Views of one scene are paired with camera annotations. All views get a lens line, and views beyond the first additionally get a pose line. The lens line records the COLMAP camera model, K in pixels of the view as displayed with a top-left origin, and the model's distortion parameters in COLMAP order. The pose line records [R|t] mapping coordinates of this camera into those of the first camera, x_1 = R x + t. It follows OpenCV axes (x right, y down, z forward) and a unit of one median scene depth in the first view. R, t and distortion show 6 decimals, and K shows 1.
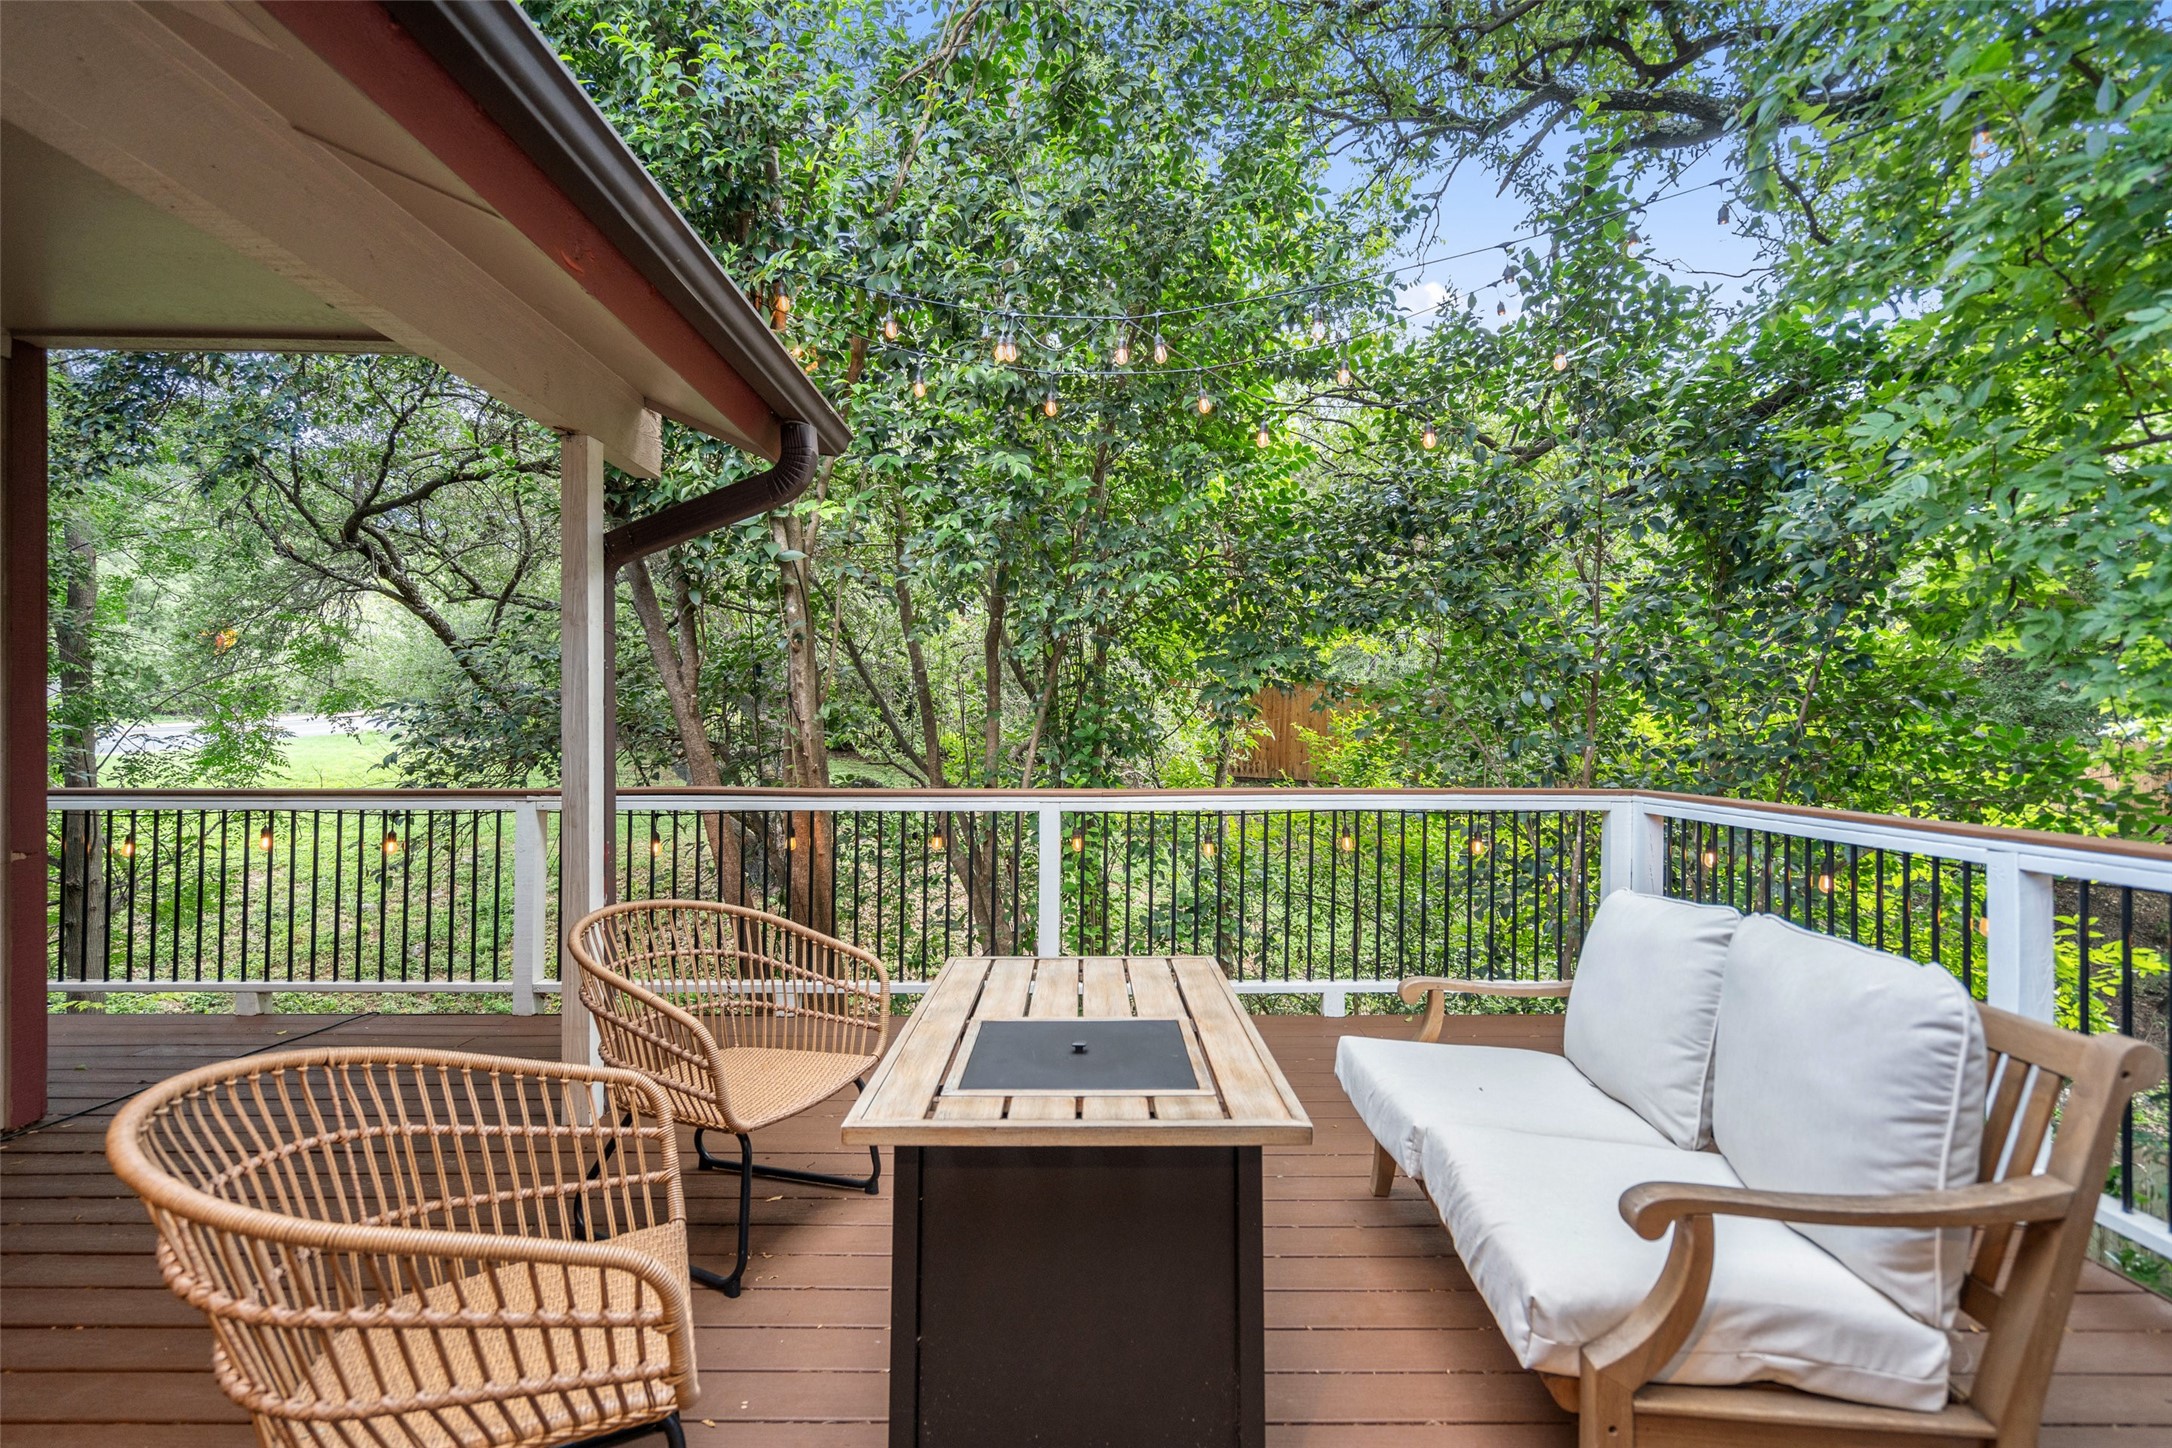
lens RADIAL K [[995.6, 0, 1084.3], [0, 995.6, 721.1], [0, 0, 1]] dist [-0.002562, 0.001224]
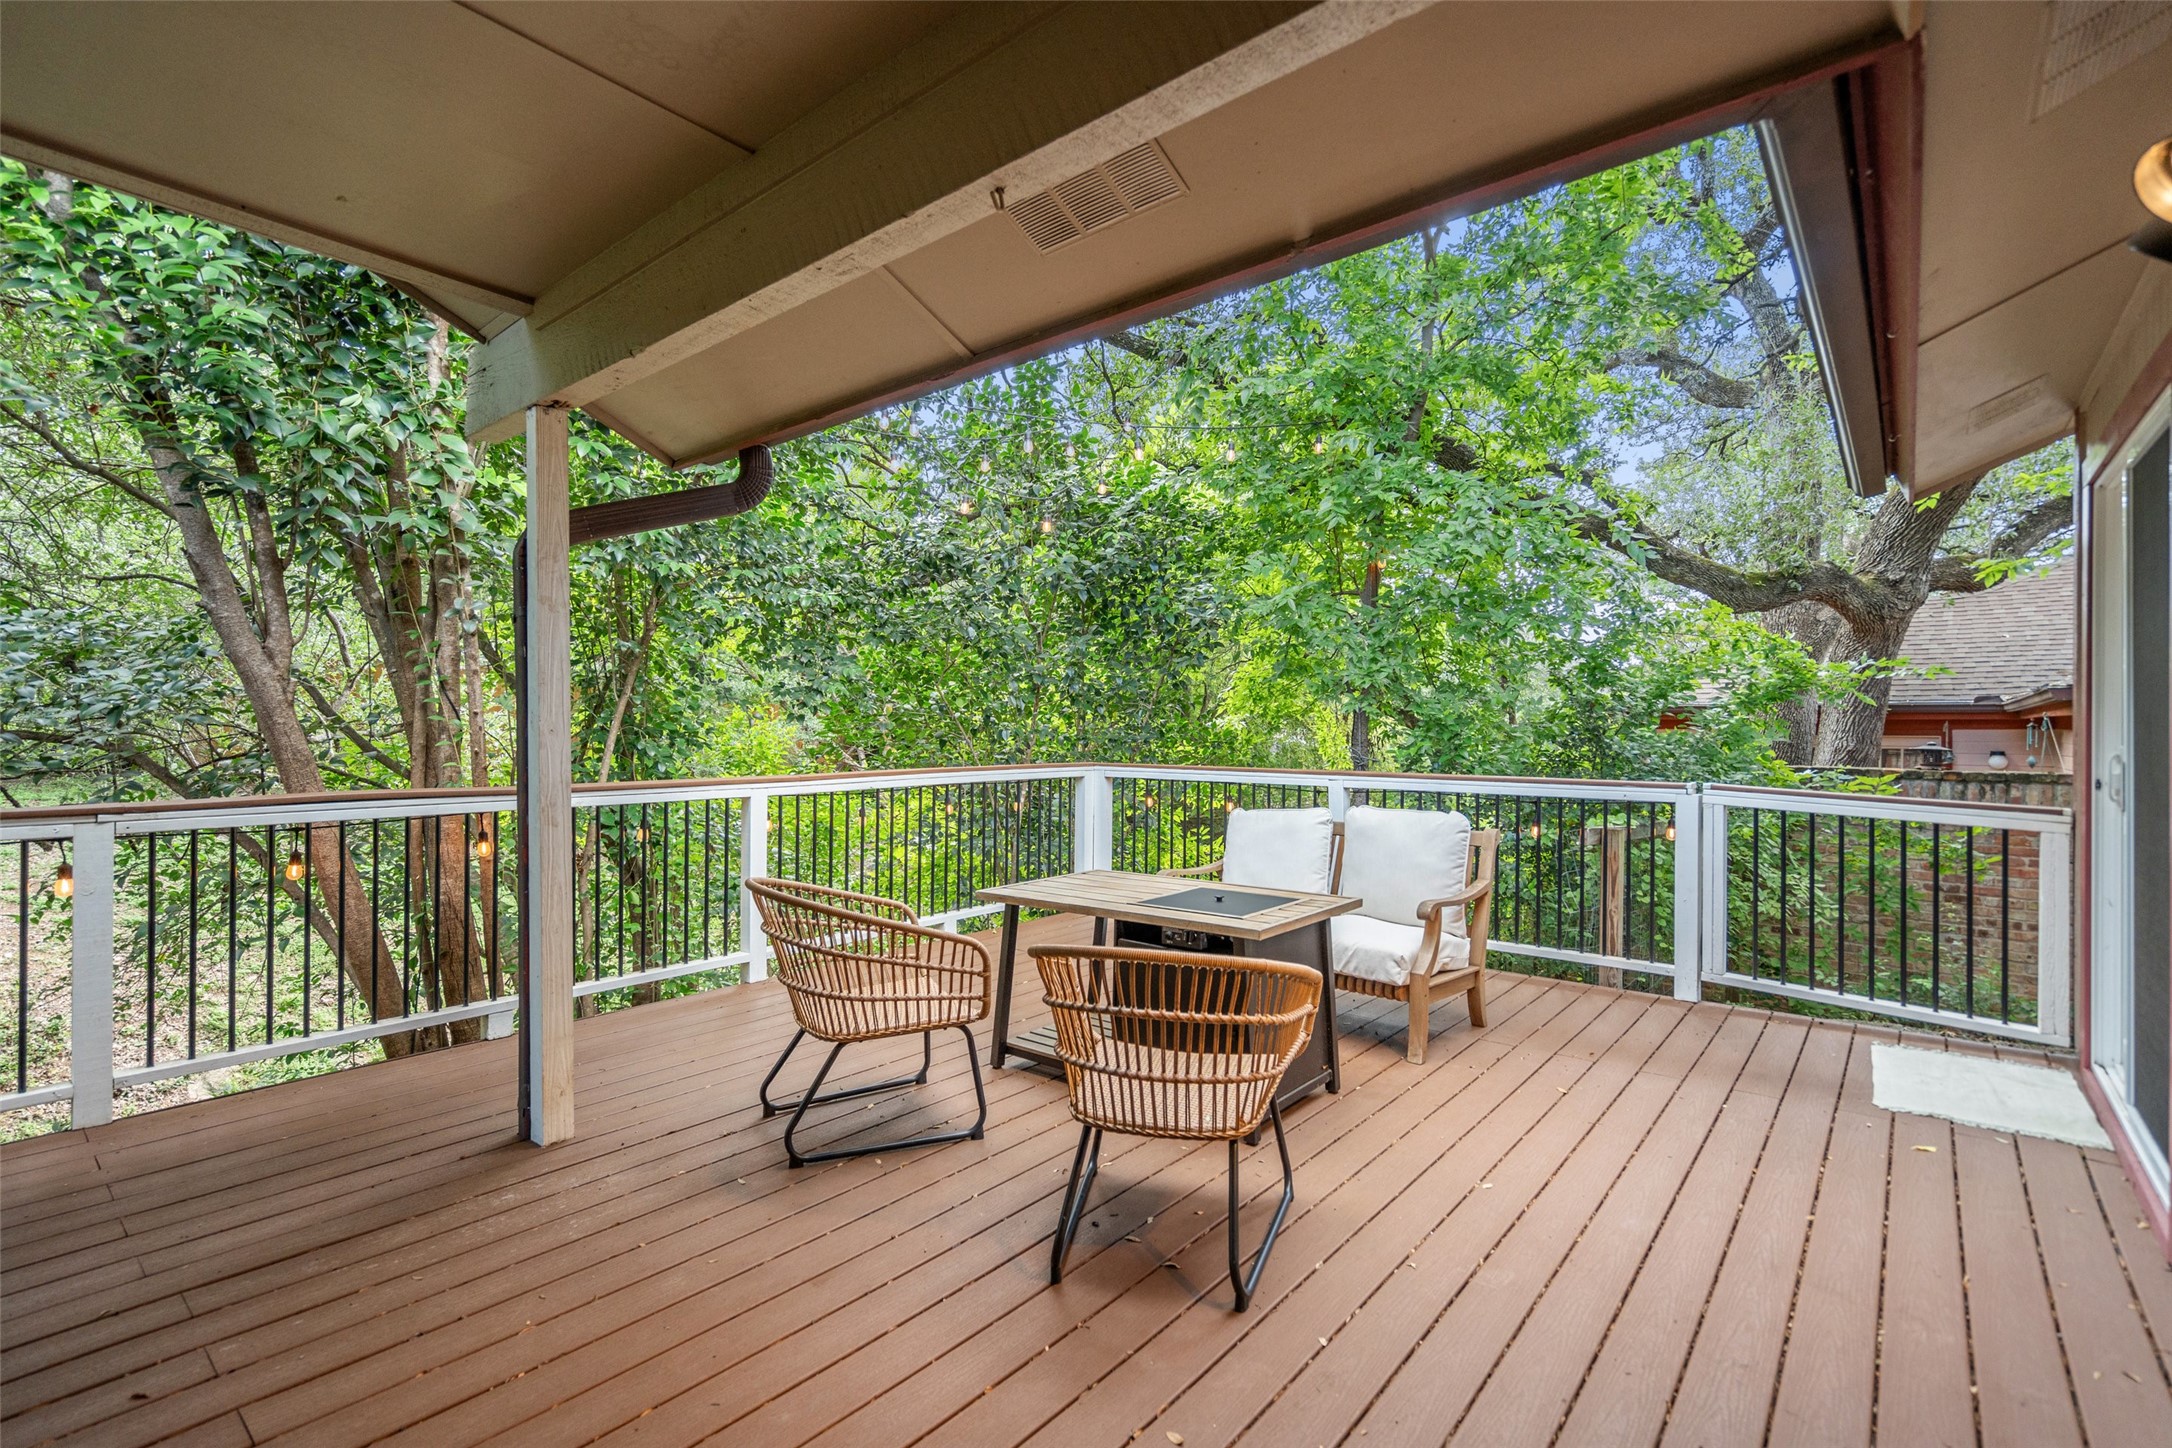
lens RADIAL K [[995.6, 0, 1084.3], [0, 995.6, 721.1], [0, 0, 1]] dist [-0.002562, 0.001224]
pose [[0.641330, 0.002475, 0.767261, -1.111170], [-0.007599, 0.999966, 0.003126, -0.000566], [-0.767227, -0.007835, 0.641327, 0.013505]]
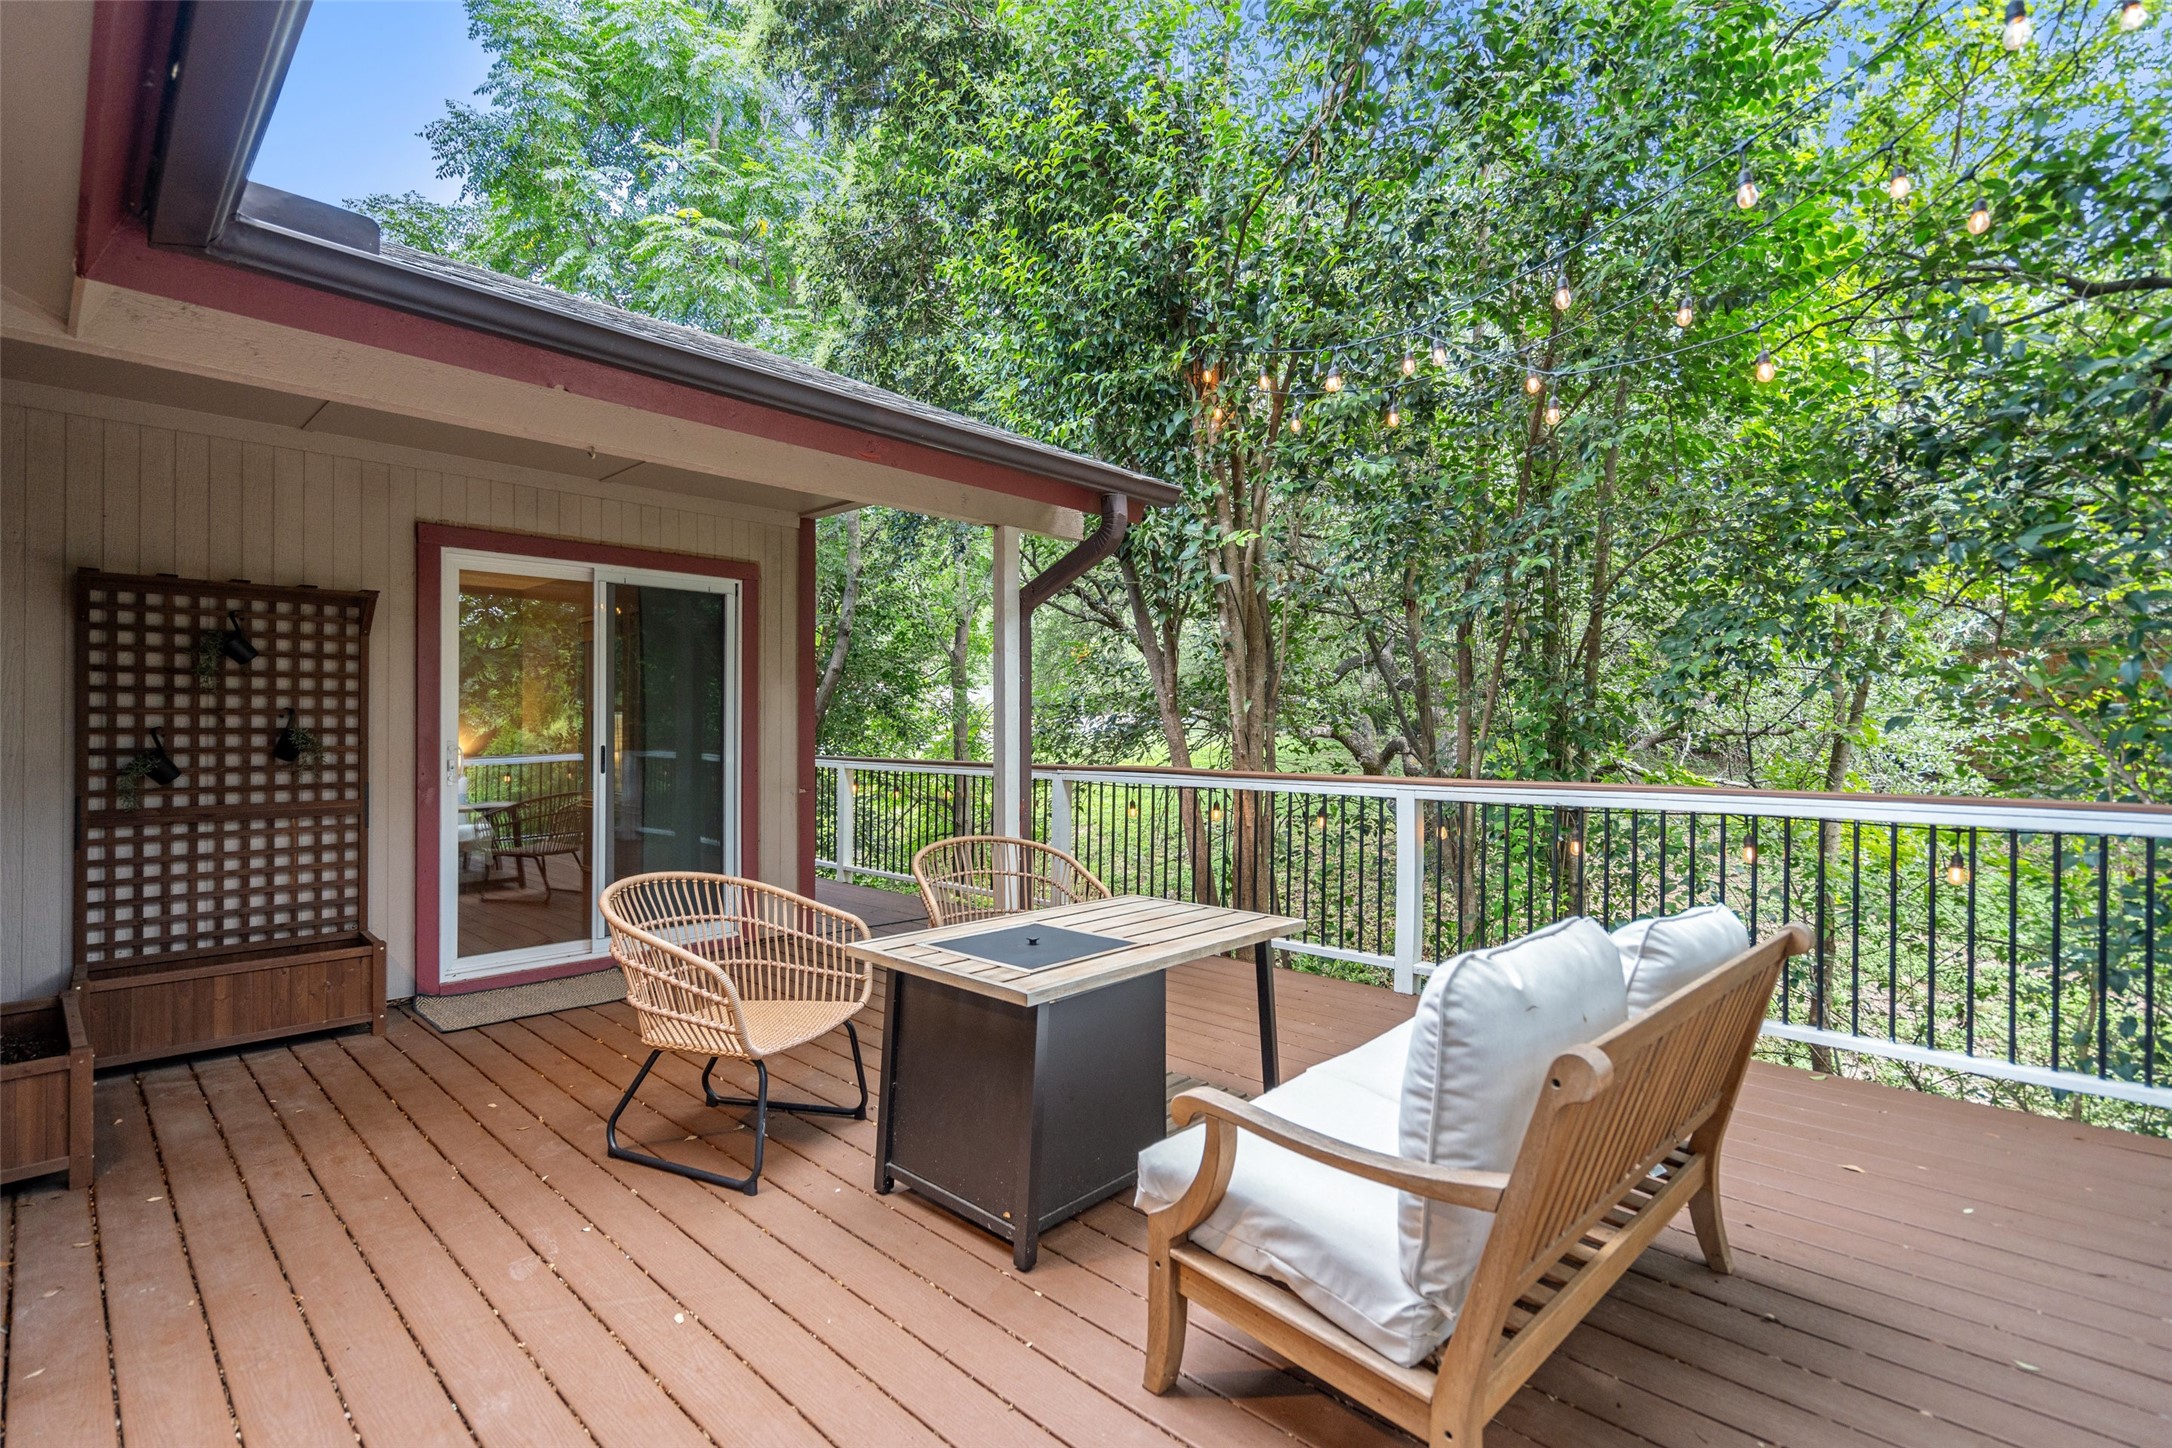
lens RADIAL K [[995.6, 0, 1084.3], [0, 995.6, 721.1], [0, 0, 1]] dist [-0.002562, 0.001224]
pose [[0.721026, -0.006736, -0.692875, 0.542848], [0.012825, 0.999911, 0.003624, 0.001077], [0.692789, -0.011499, 0.721049, 0.004714]]
